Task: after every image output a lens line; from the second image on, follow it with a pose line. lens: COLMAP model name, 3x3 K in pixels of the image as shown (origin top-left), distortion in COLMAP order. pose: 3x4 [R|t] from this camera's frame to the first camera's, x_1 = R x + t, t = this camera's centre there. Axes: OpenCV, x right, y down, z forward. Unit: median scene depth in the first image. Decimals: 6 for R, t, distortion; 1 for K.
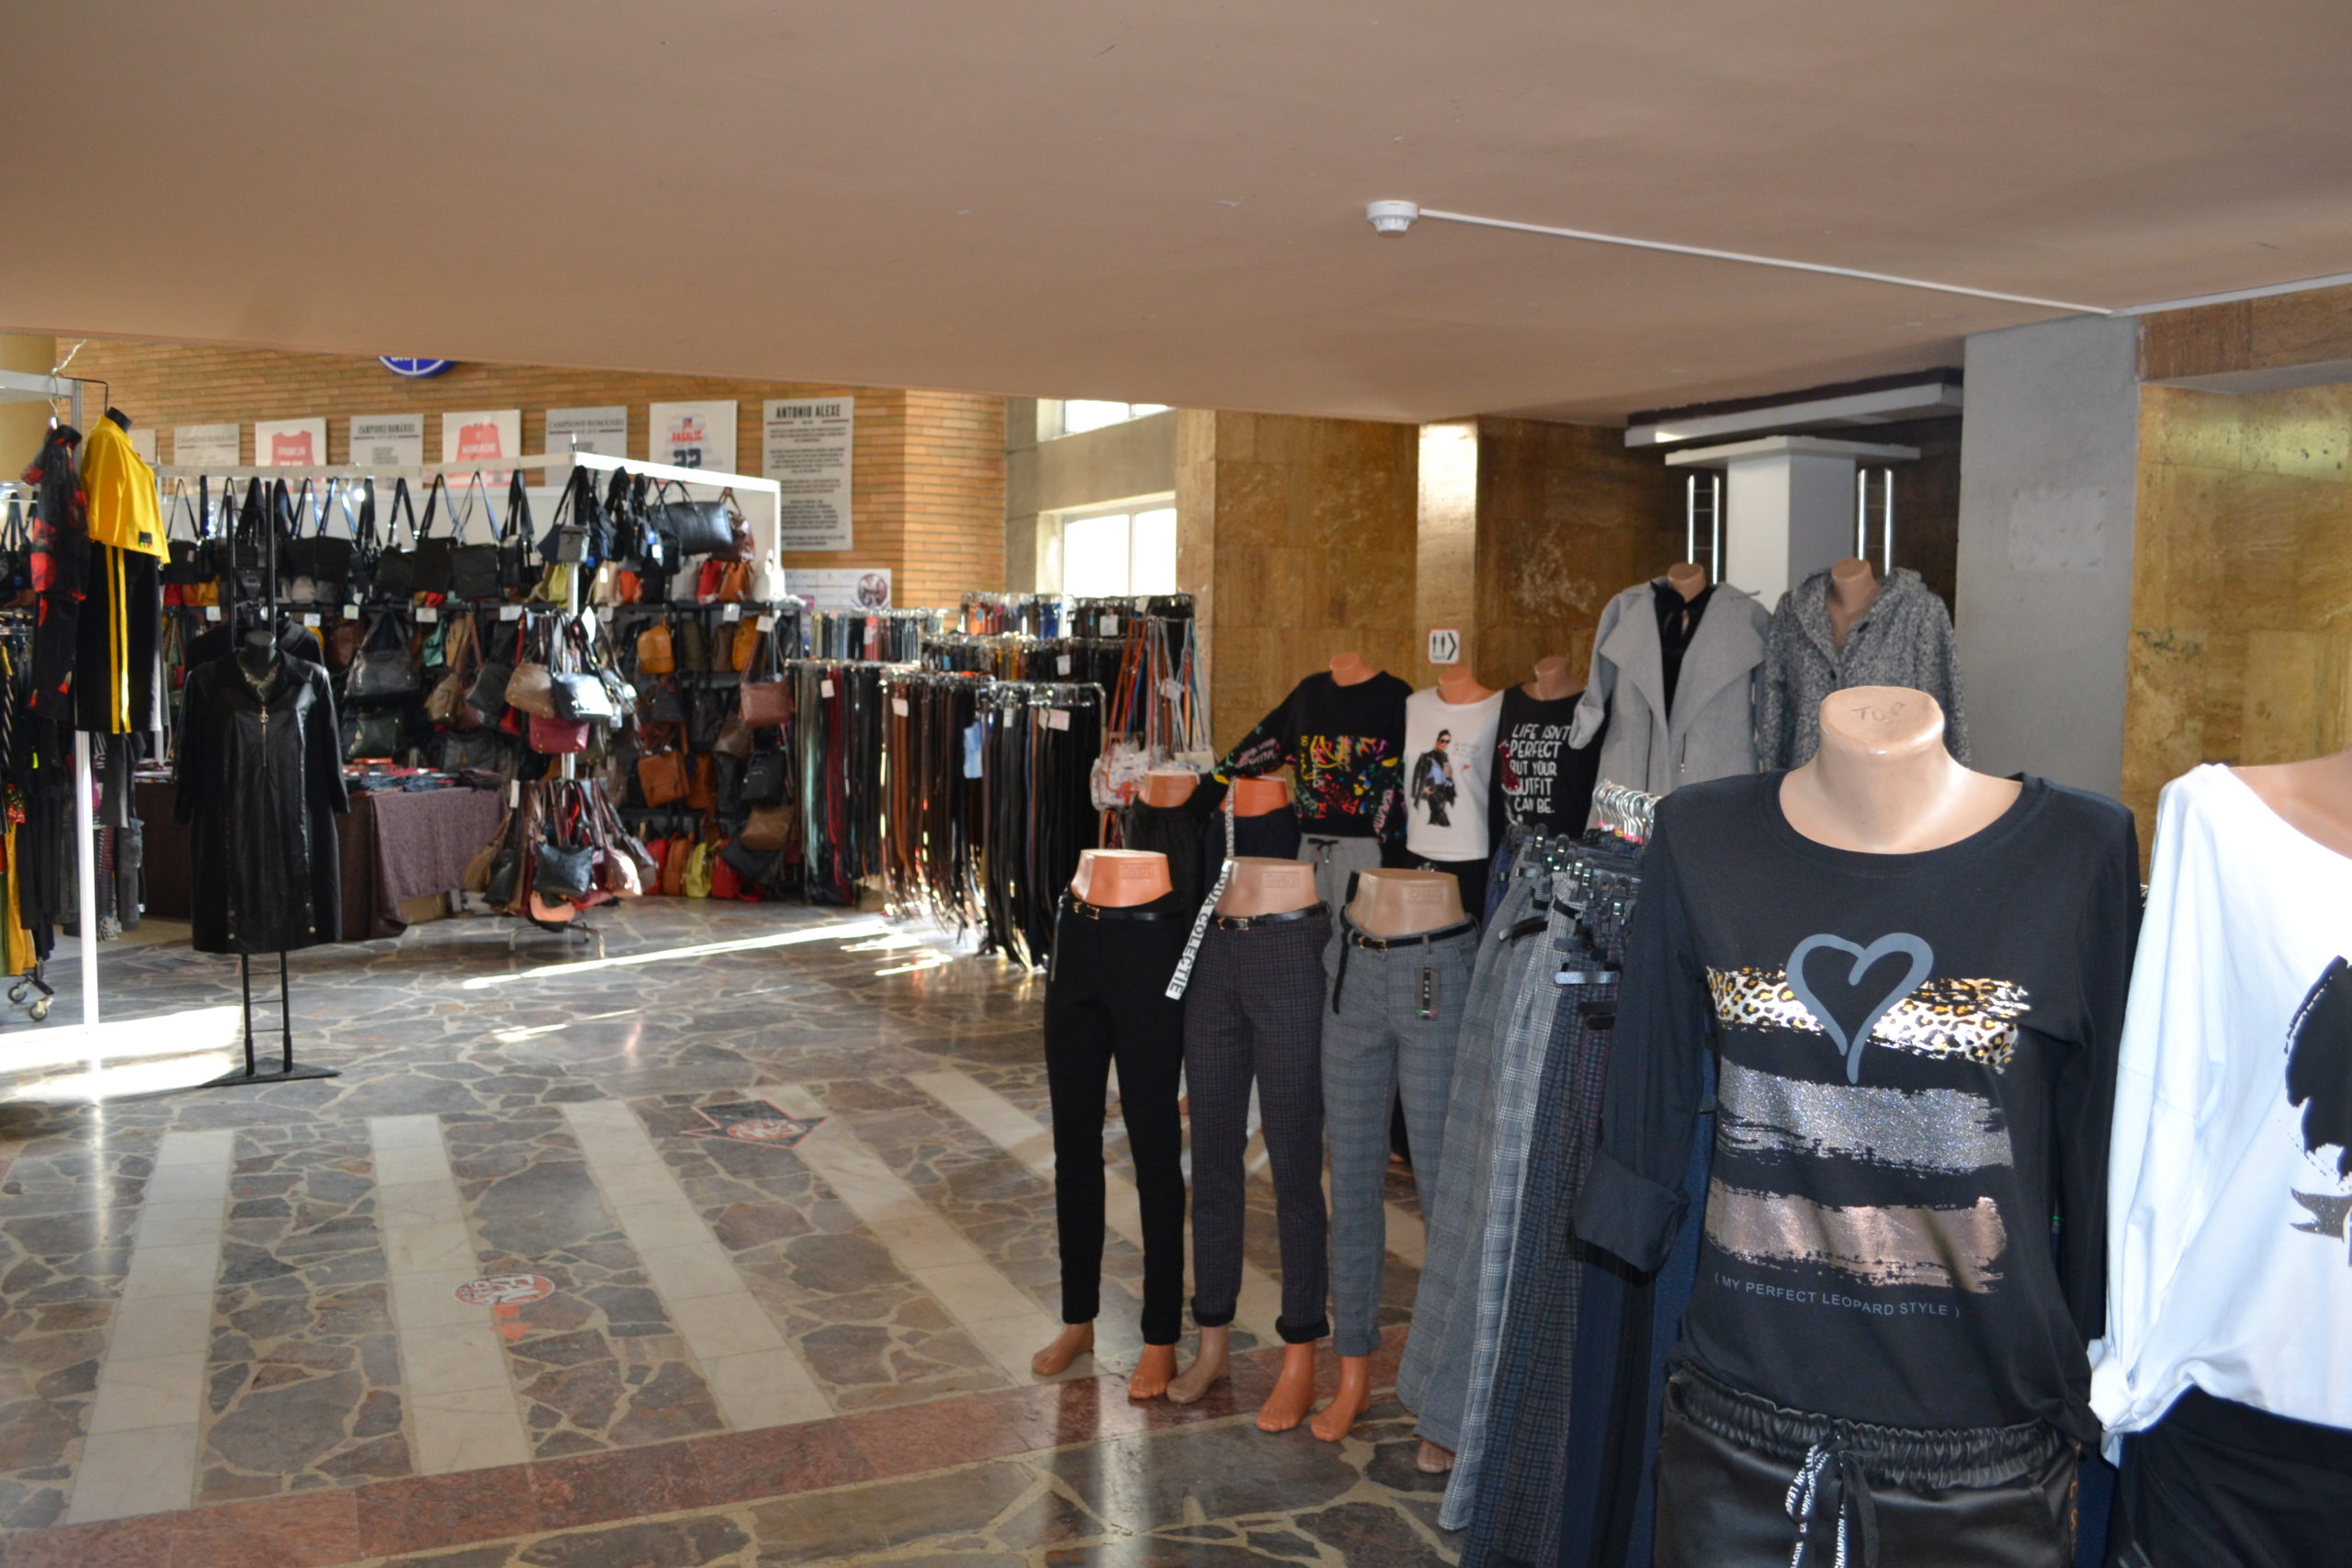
lens RADIAL K [[1894.4, 0, 1175.4], [0, 1894.4, 786.9], [0, 0, 1]] dist [-0.082471, 0.012018]
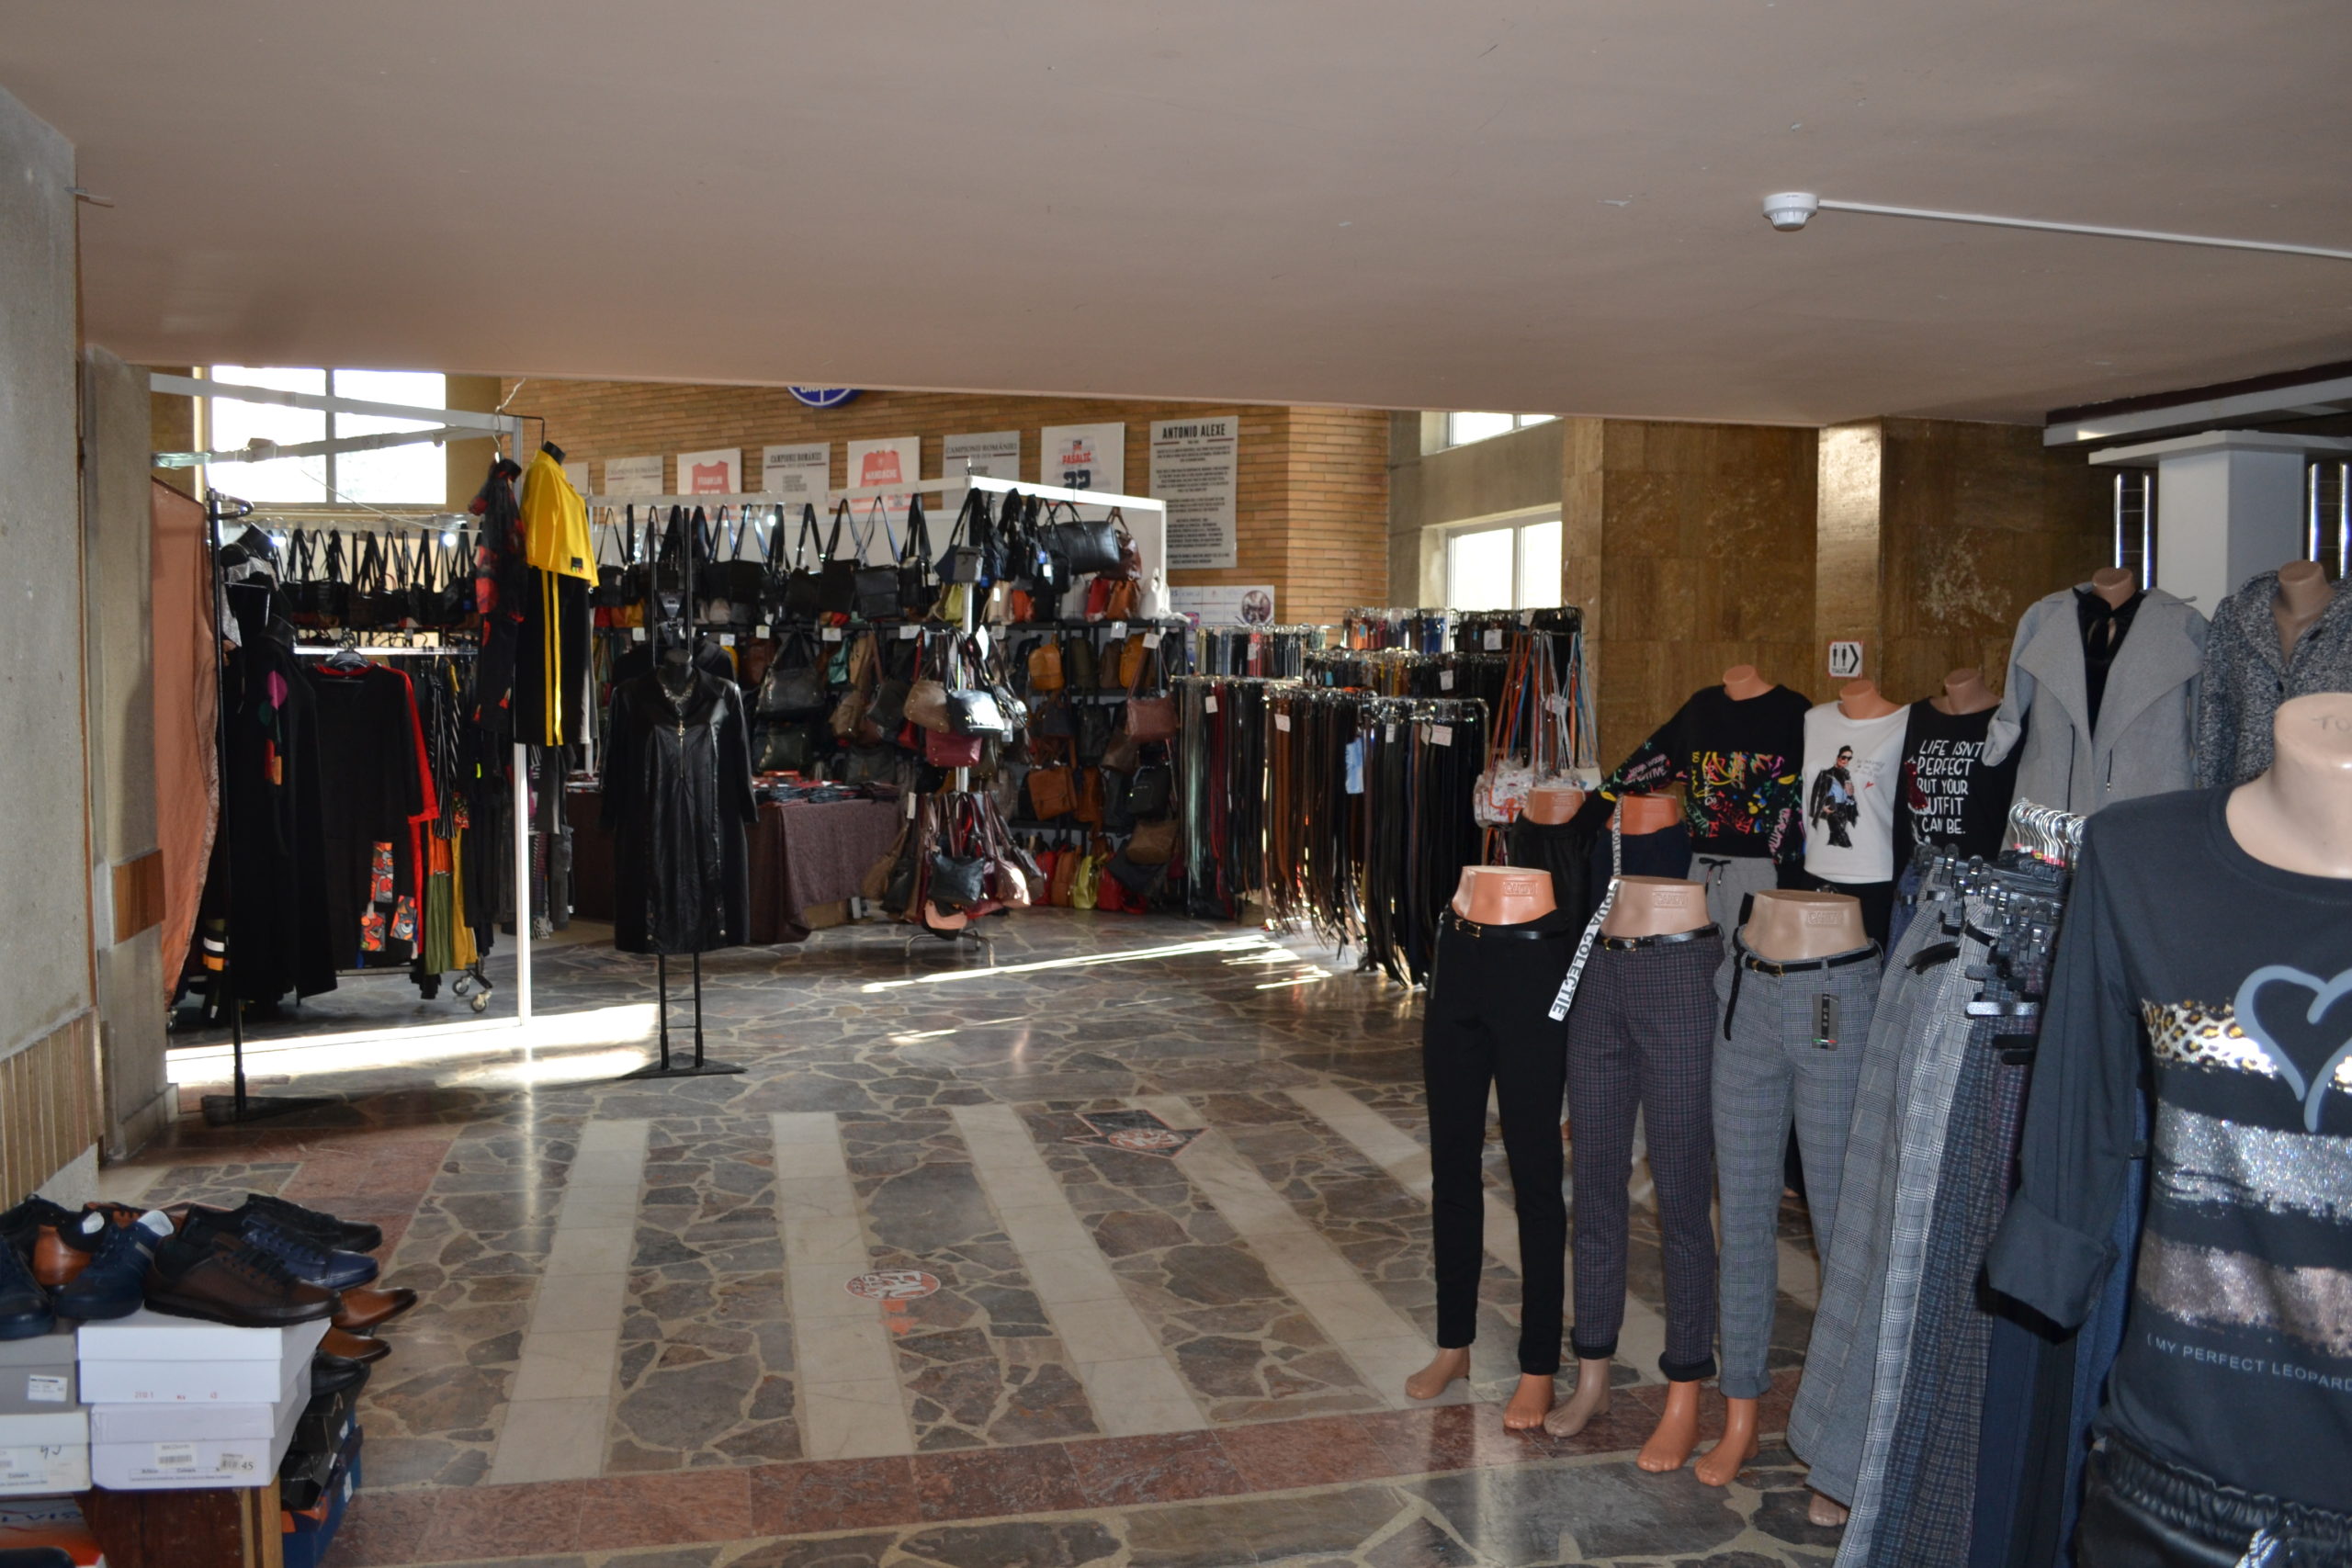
lens RADIAL K [[1894.4, 0, 1178.0], [0, 1894.4, 782.8], [0, 0, 1]] dist [-0.082471, 0.012018]
pose [[0.980030, 0.005937, -0.198760, 0.000089], [-0.008144, 0.999914, -0.010290, 0.000546], [0.198682, 0.011703, 0.979994, 0.003418]]
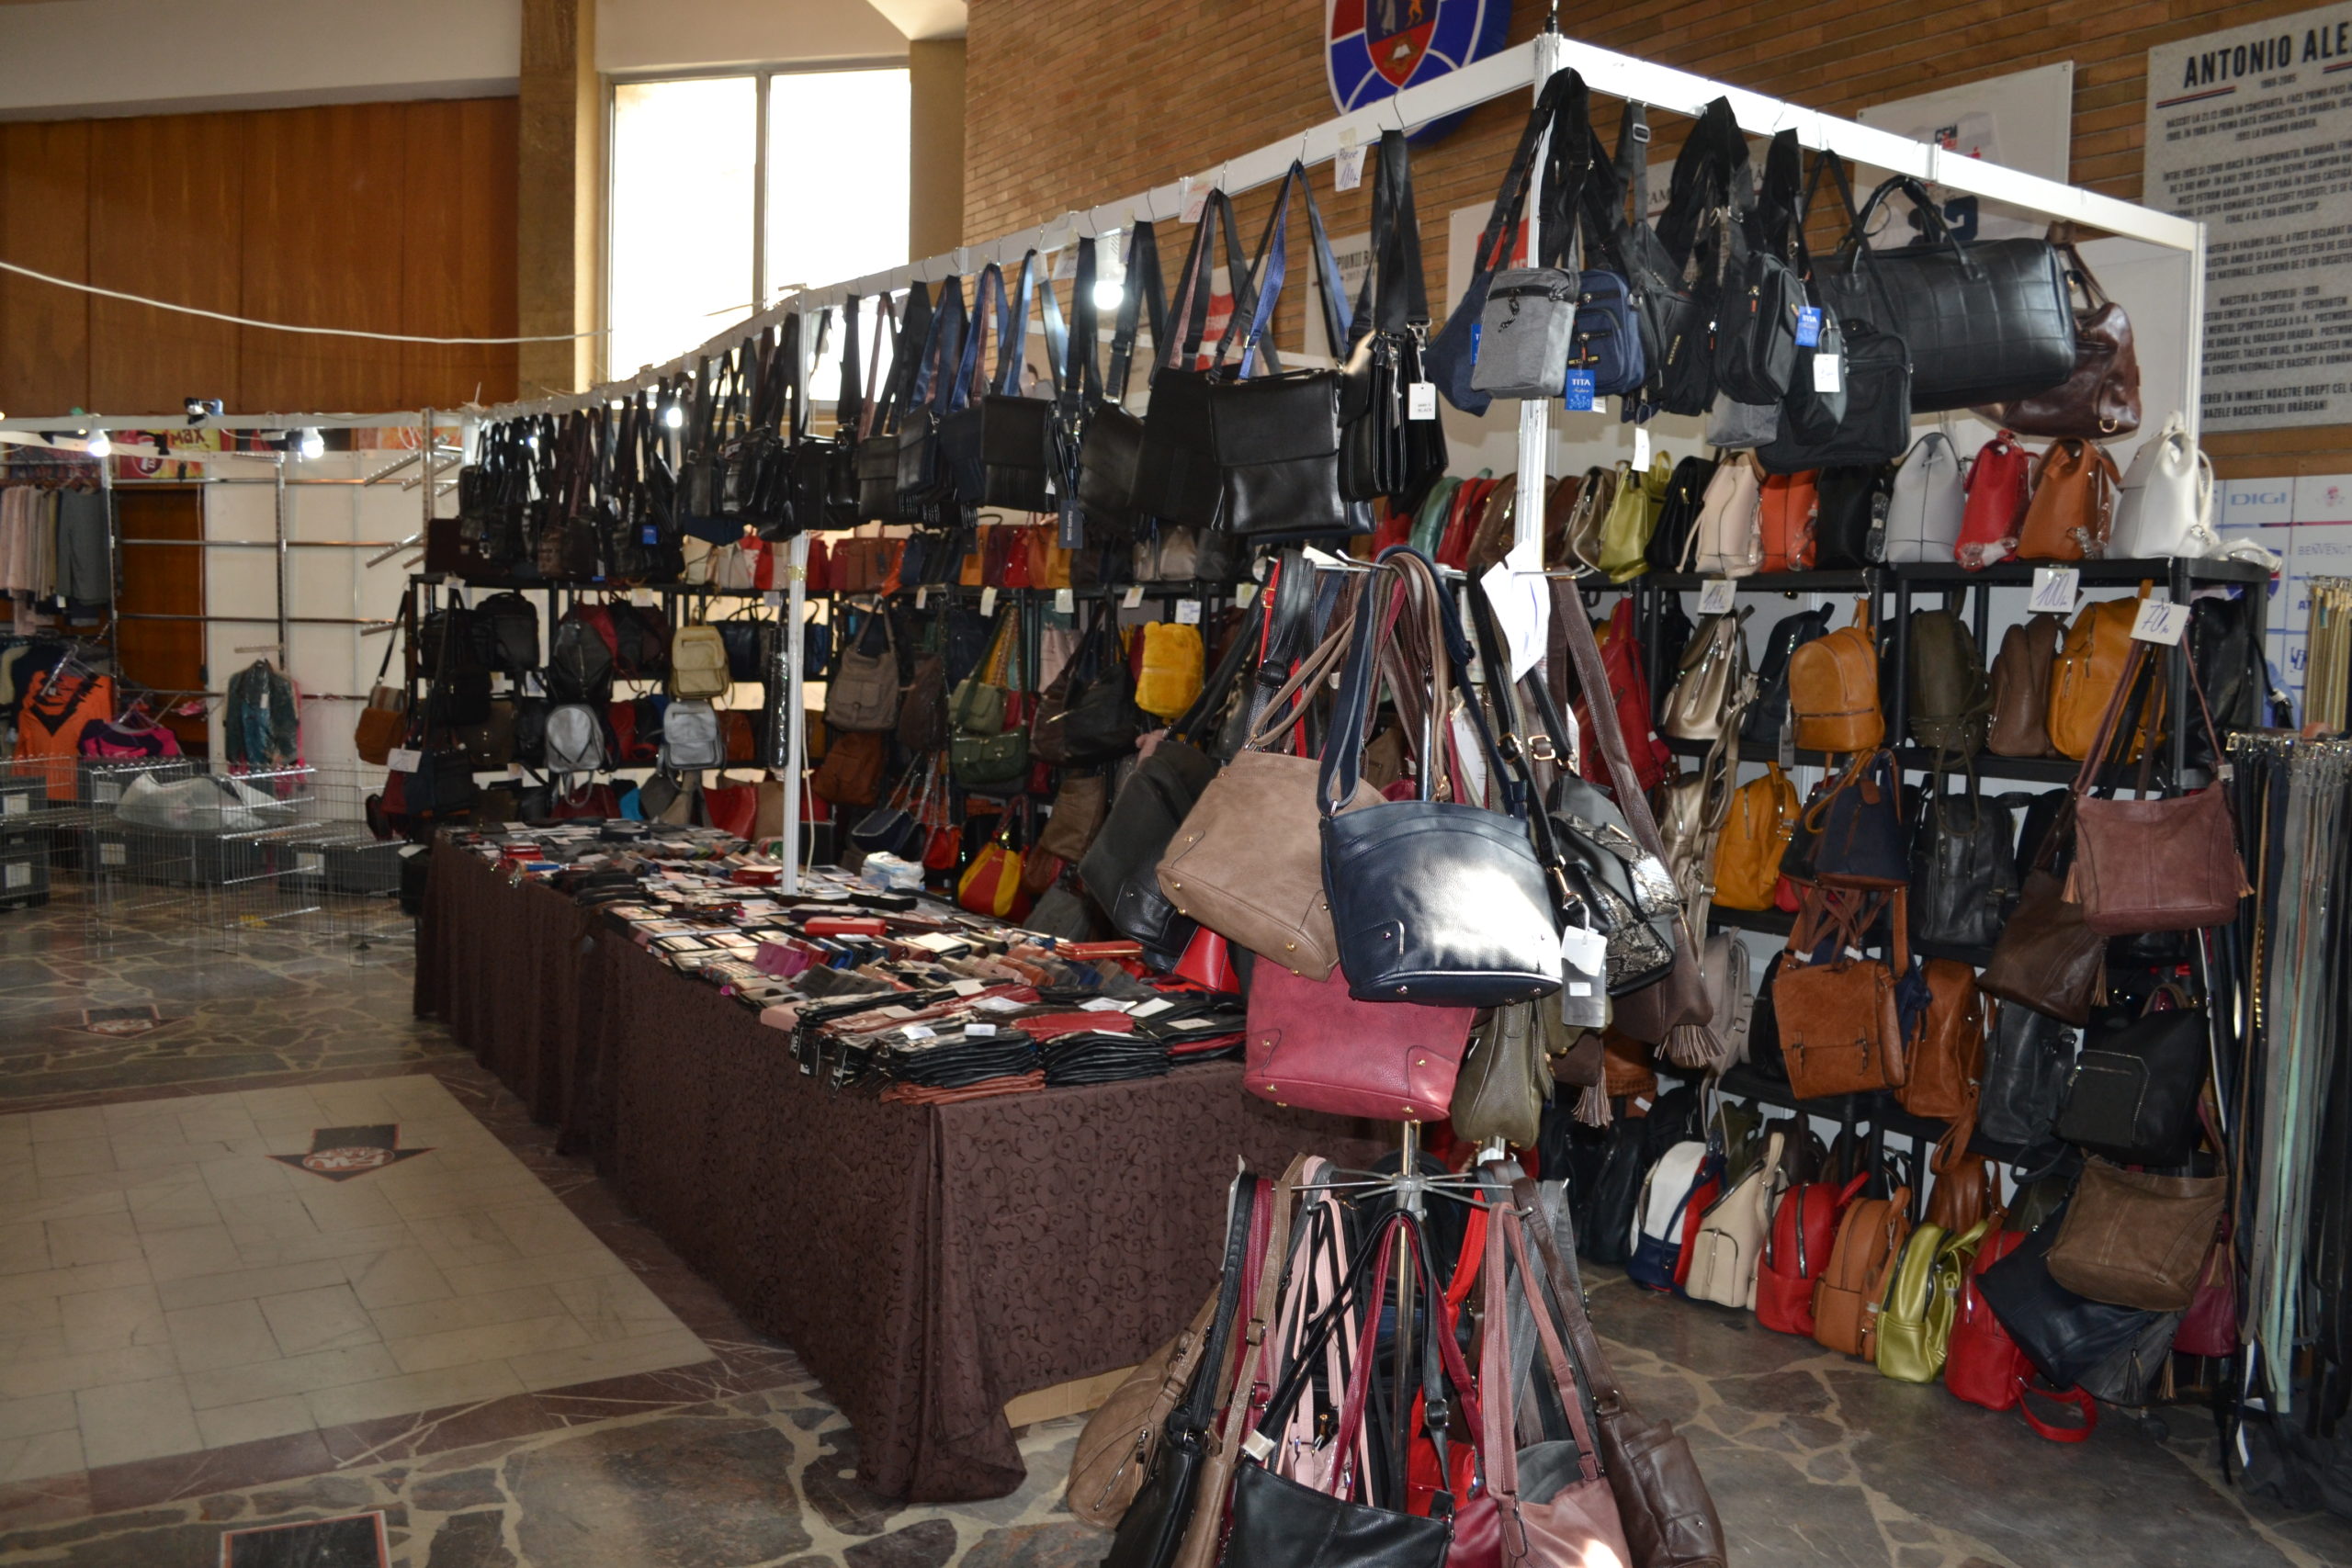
lens RADIAL K [[1894.4, 0, 1169.0], [0, 1894.4, 778.9], [0, 0, 1]] dist [-0.082471, 0.012018]
pose [[0.800838, 0.048714, -0.596896, -0.175358], [-0.056097, 0.998406, 0.006219, -0.055217], [0.596248, 0.028504, 0.802294, 0.687860]]
